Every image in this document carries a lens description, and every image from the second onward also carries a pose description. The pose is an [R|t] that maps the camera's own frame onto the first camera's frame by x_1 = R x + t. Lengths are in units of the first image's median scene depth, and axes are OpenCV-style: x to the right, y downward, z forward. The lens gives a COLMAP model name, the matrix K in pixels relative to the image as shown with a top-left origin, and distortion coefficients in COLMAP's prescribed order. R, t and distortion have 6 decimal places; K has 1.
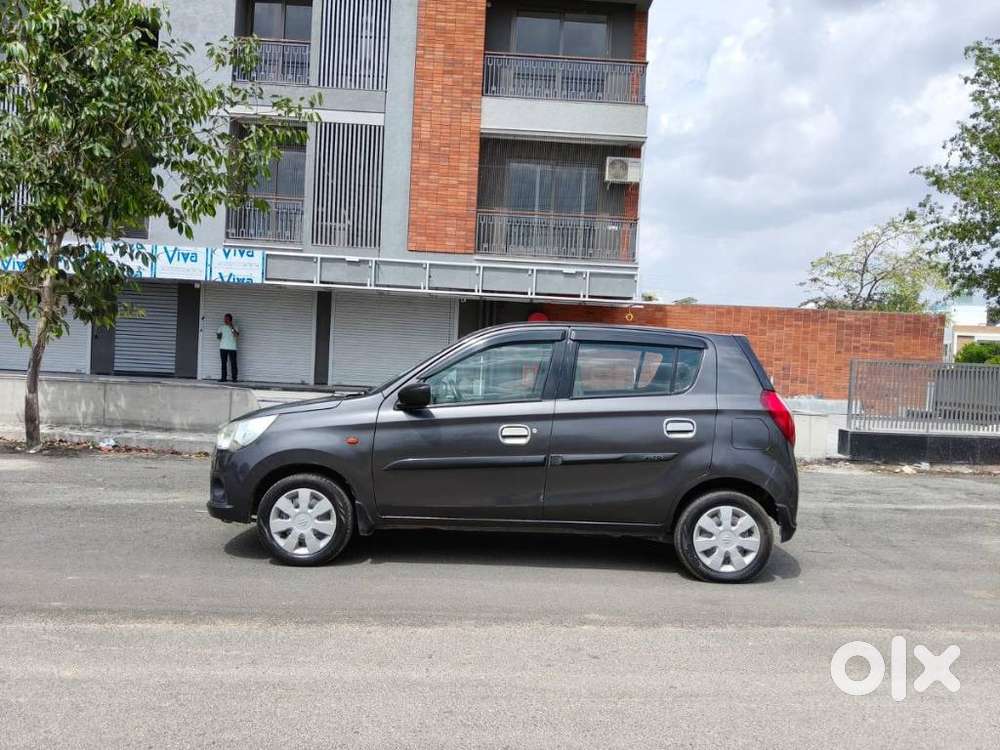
lens RADIAL K [[807.3, 0, 496.0], [0, 807.3, 374.3], [0, 0, 1]] dist [0.015506, -0.070807]
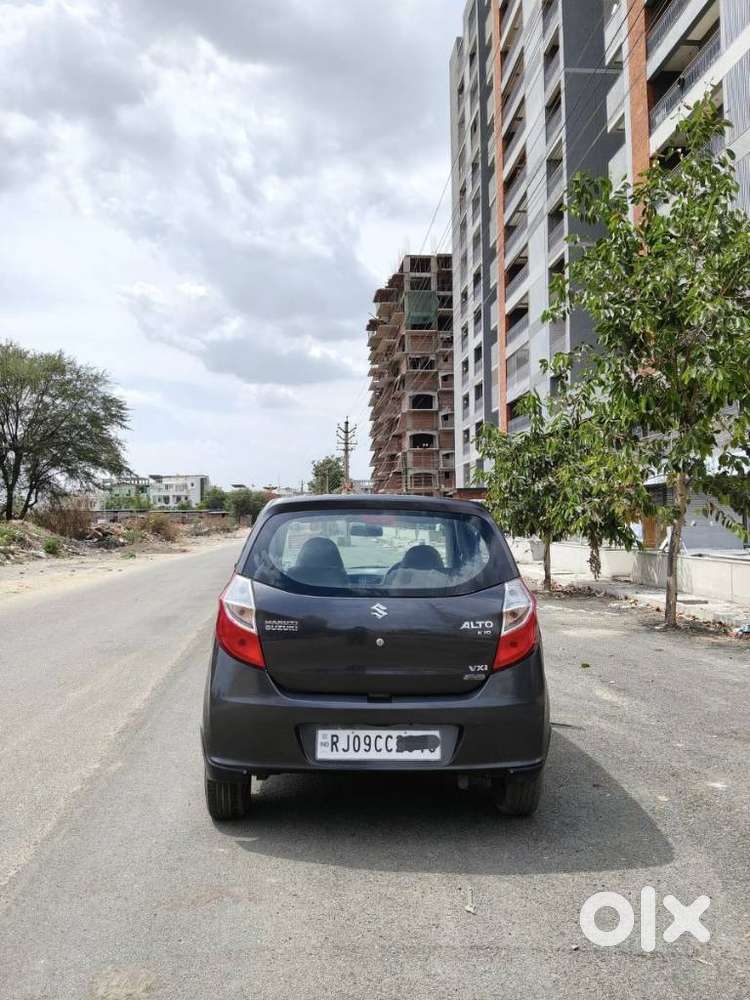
lens RADIAL K [[807.3, 0, 375.5], [0, 807.3, 500.6], [0, 0, 1]] dist [0.015506, -0.070807]
pose [[0.042981, -0.075343, -0.996231, 0.270076], [-0.002502, 0.997141, -0.075520, 0.001429], [0.999073, 0.005738, 0.042669, 0.269737]]
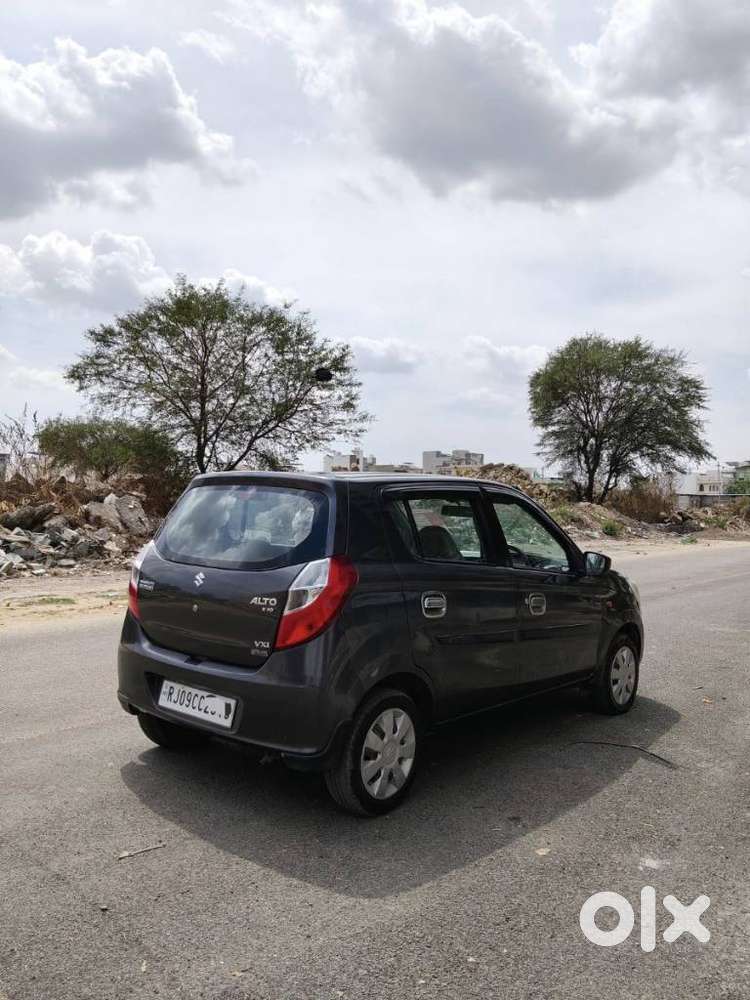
lens RADIAL K [[807.3, 0, 371.6], [0, 807.3, 499.8], [0, 0, 1]] dist [0.015506, -0.070807]
pose [[-0.638674, -0.060705, -0.767079, 0.213668], [-0.051441, 0.998021, -0.036151, -0.001724], [0.767756, 0.016371, -0.640533, 0.429904]]
